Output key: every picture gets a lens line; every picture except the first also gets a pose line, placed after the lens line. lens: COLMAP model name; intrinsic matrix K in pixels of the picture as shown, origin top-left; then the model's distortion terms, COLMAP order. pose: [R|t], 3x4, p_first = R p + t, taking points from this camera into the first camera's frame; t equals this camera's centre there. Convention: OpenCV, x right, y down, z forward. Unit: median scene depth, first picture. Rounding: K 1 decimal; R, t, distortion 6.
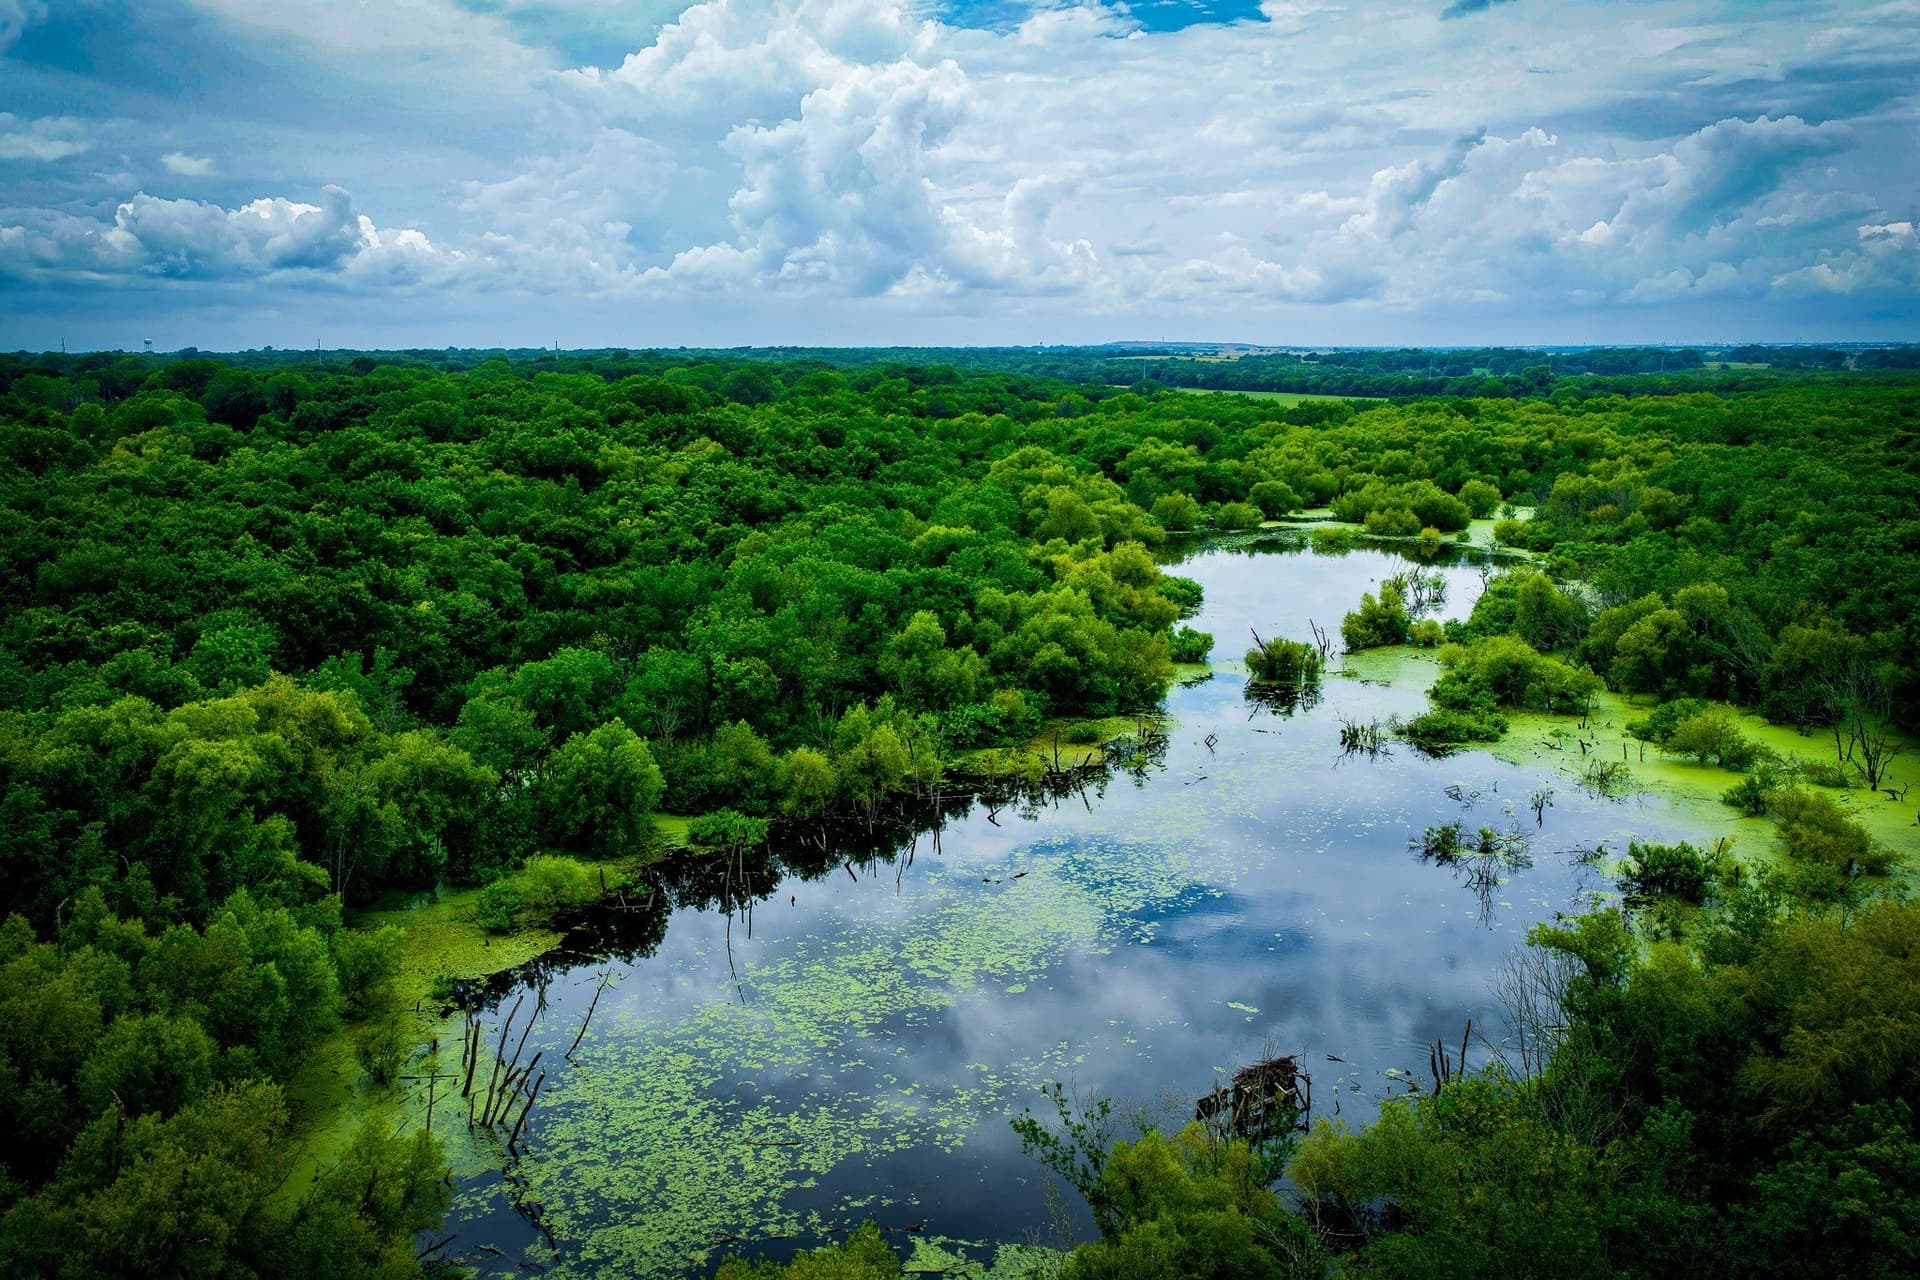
lens RADIAL K [[1596.9, 0, 960.0], [0, 1596.9, 640.0], [0, 0, 1]] dist [-0.010435, 0.035297]
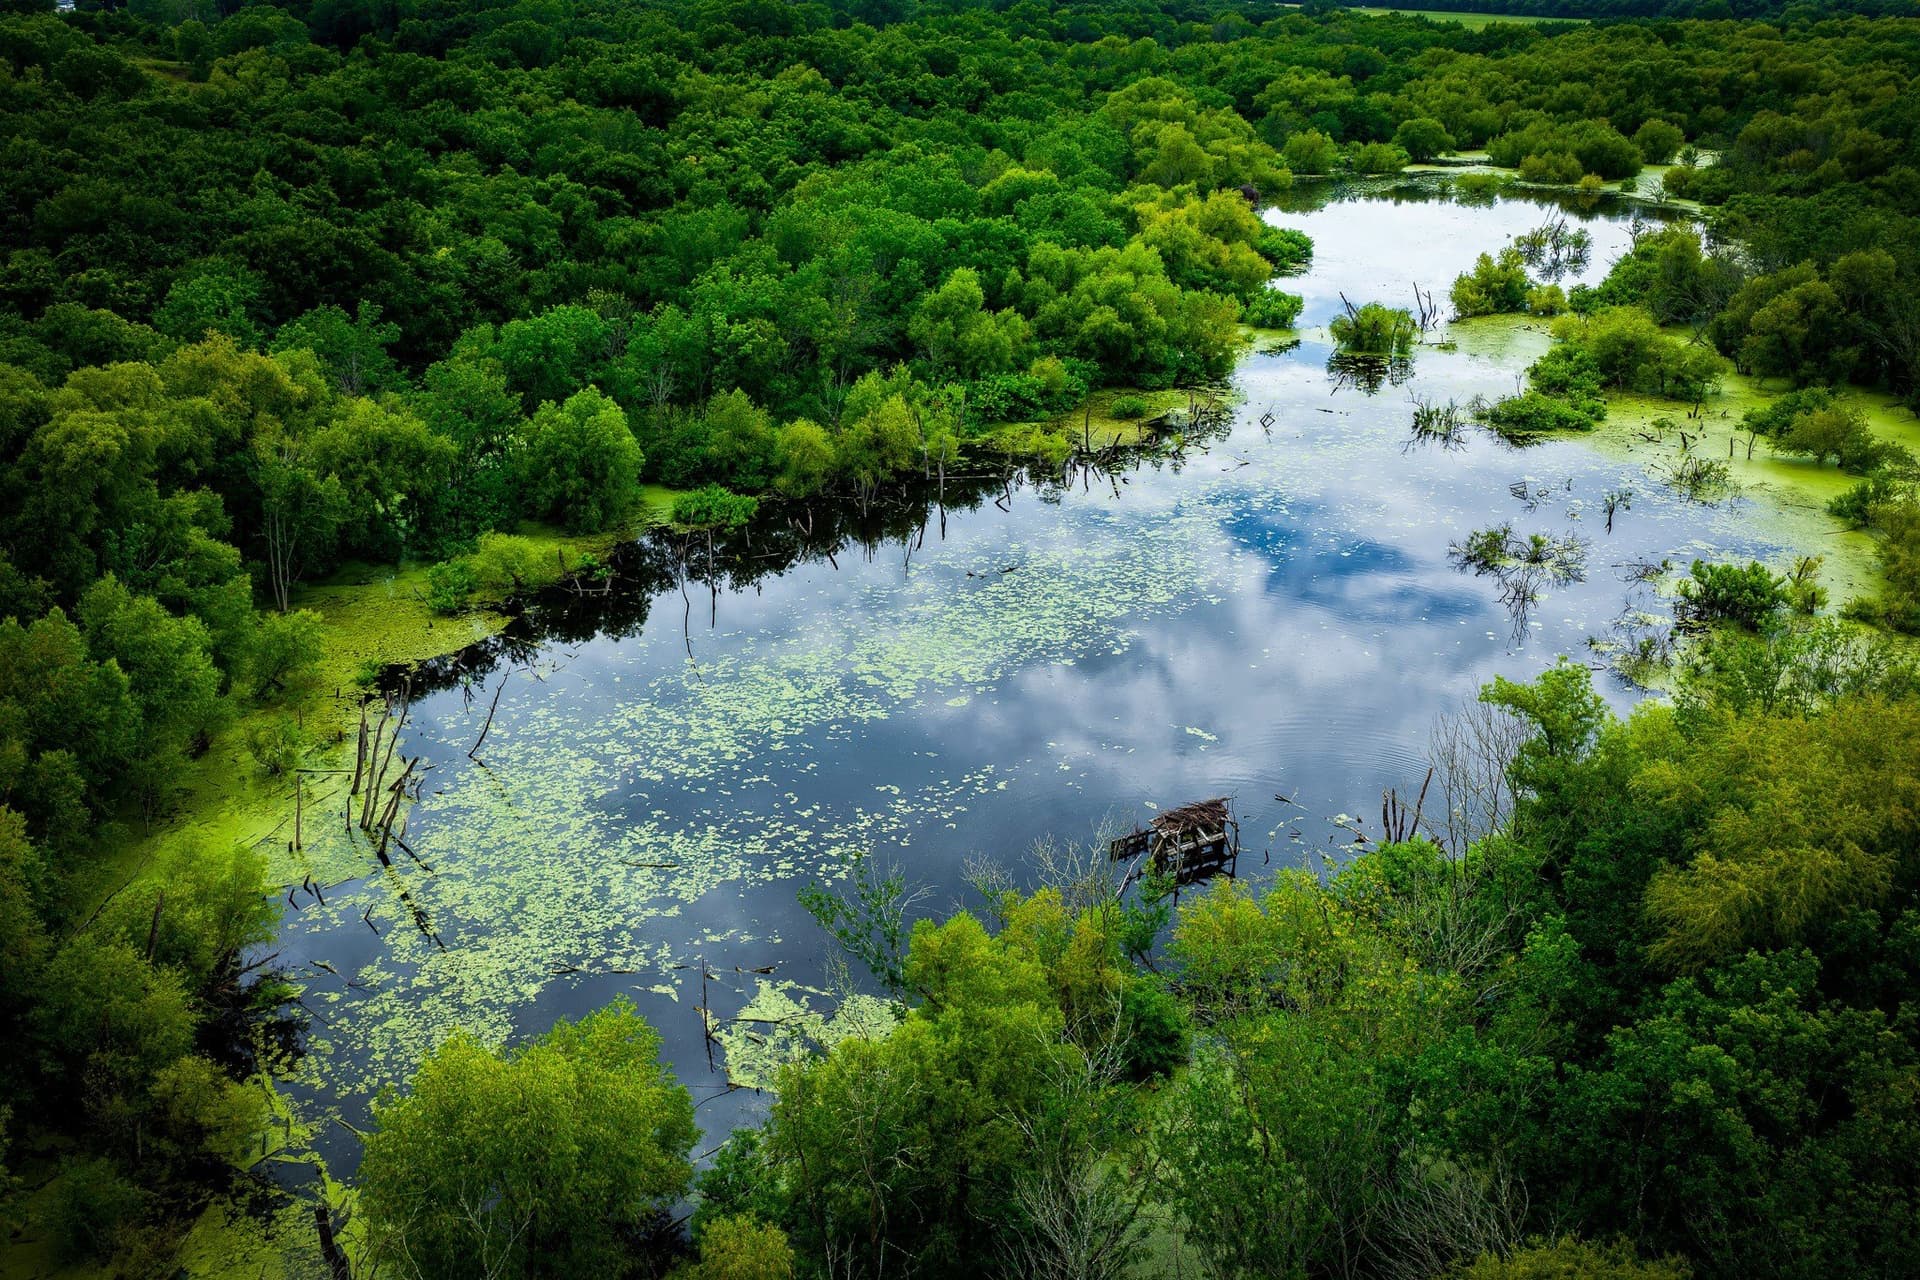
lens RADIAL K [[1596.9, 0, 960.0], [0, 1596.9, 640.0], [0, 0, 1]] dist [-0.010435, 0.035297]
pose [[0.994576, 0.041357, -0.095433, 0.072953], [-0.019364, 0.975132, 0.220779, -0.012587], [0.102190, -0.217734, 0.970644, 0.063938]]
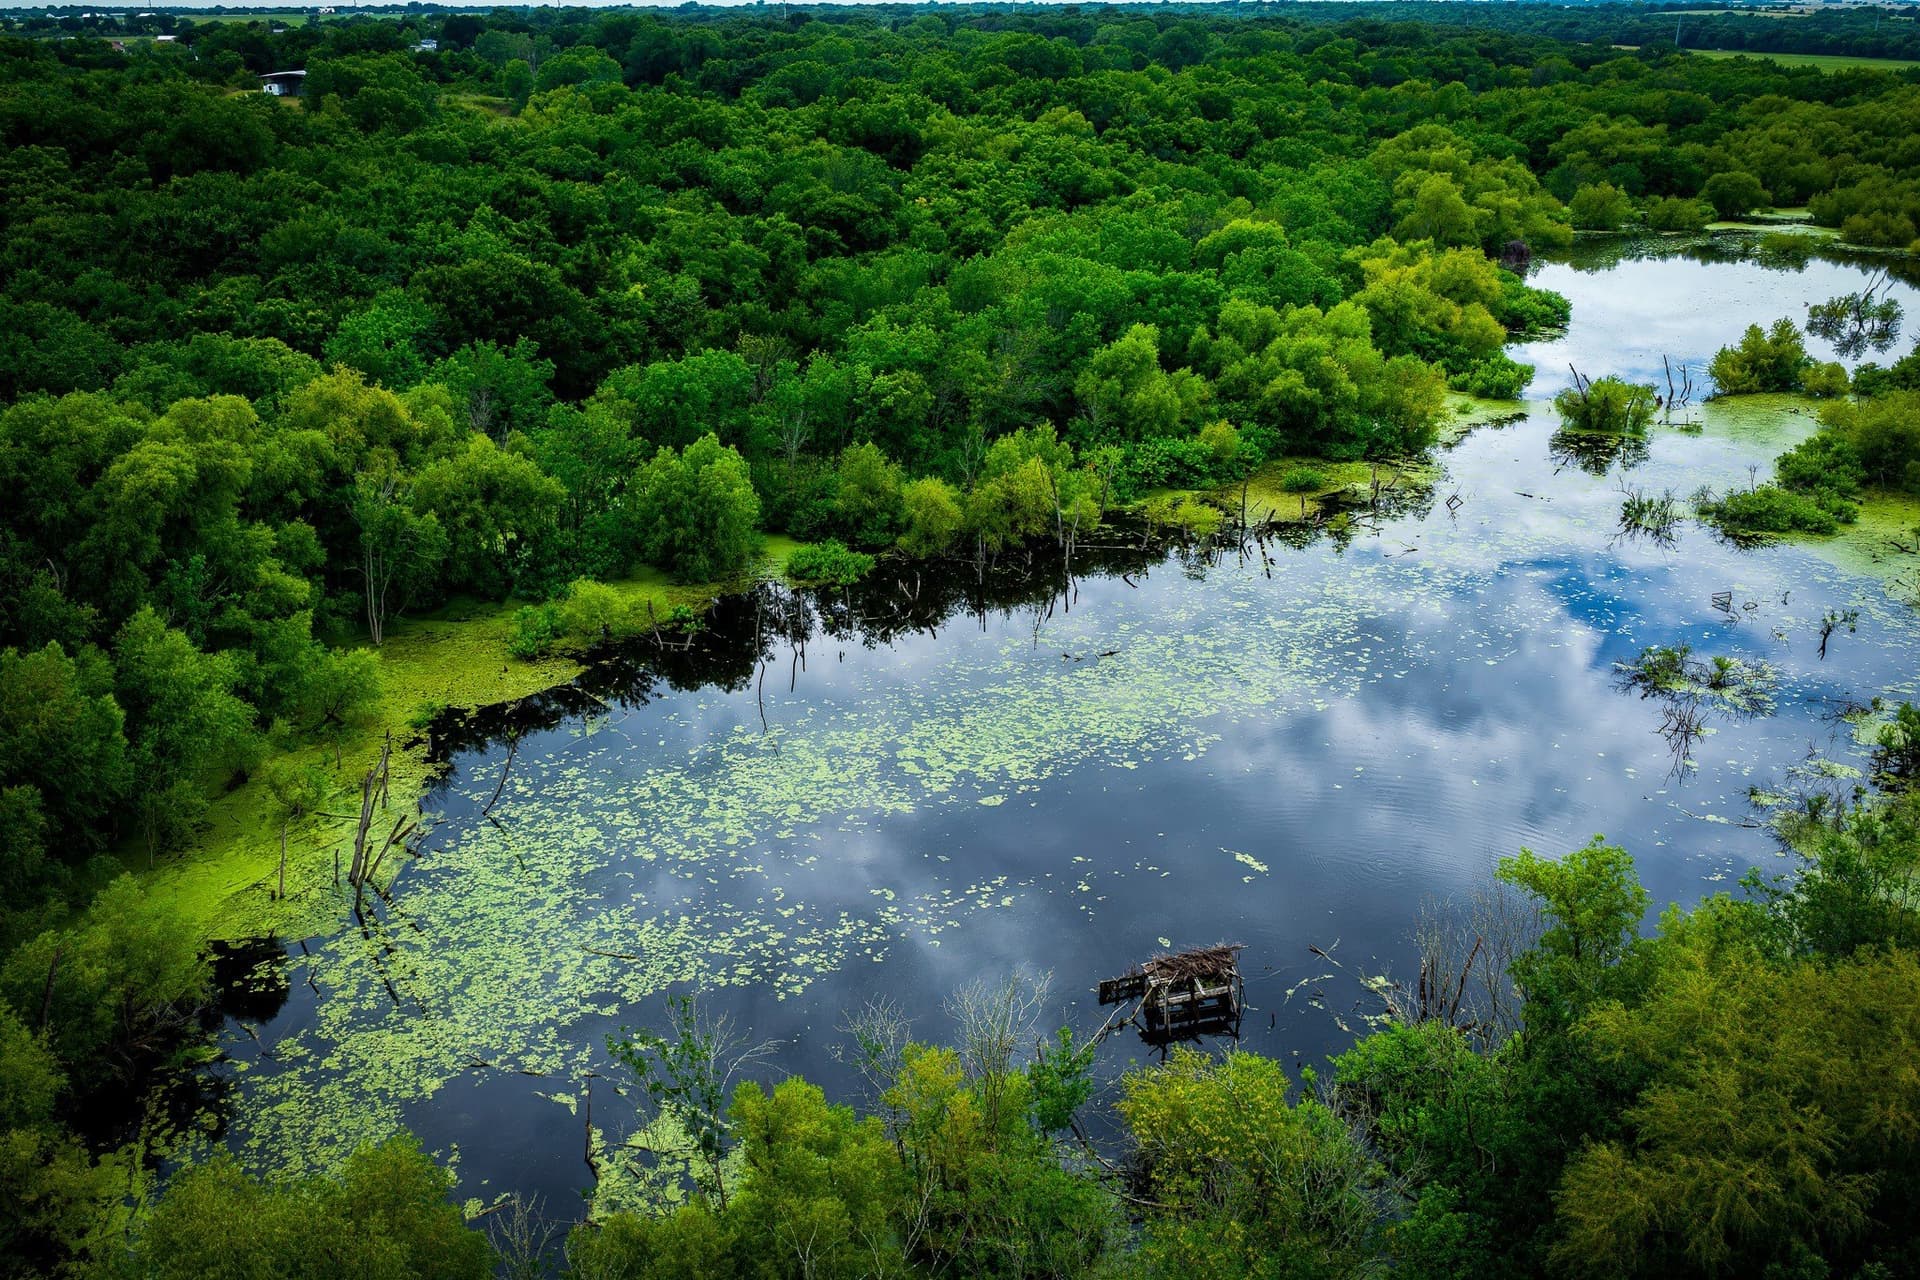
lens RADIAL K [[1596.9, 0, 960.0], [0, 1596.9, 640.0], [0, 0, 1]] dist [-0.010435, 0.035297]
pose [[0.955269, 0.109920, -0.274551, 0.144068], [-0.053265, 0.977127, 0.205879, -0.024375], [0.290901, -0.182046, 0.939274, 0.121620]]
